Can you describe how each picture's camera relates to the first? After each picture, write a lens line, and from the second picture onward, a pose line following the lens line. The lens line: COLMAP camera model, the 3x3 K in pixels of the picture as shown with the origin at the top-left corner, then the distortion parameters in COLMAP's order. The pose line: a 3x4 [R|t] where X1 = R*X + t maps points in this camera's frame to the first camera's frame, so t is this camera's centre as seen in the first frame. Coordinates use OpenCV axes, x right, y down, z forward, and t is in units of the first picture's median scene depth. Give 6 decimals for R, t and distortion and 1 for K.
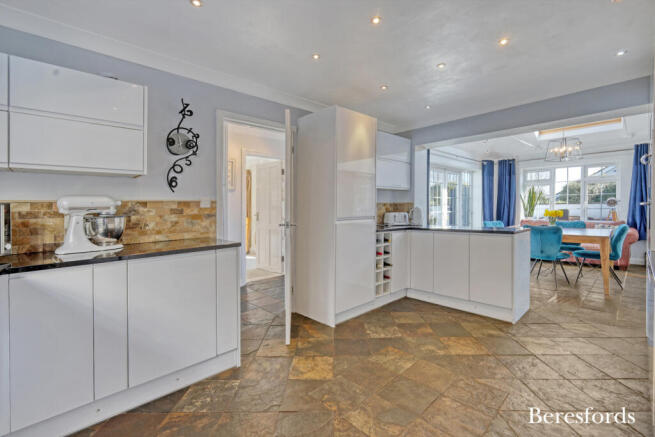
lens RADIAL K [[288.5, 0, 330.3], [0, 288.5, 215.9], [0, 0, 1]] dist [0.004836, 0.000055]
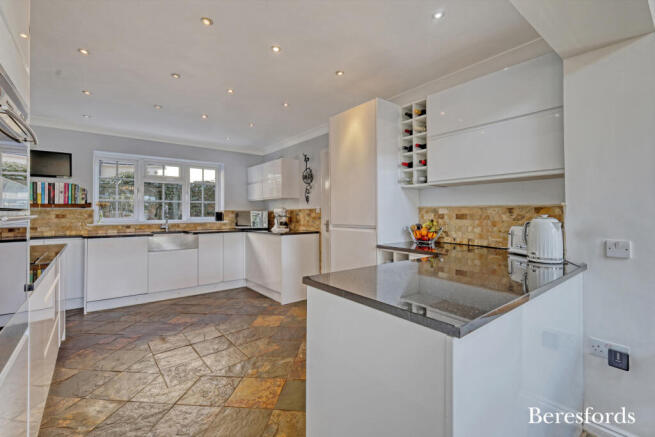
lens RADIAL K [[288.5, 0, 330.1], [0, 288.5, 212.7], [0, 0, 1]] dist [0.004836, 0.000055]
pose [[-0.083611, 0.007676, -0.996469, 1.264430], [-0.036408, 0.999279, 0.010753, -0.053003], [0.995833, 0.037178, -0.083271, 1.293491]]
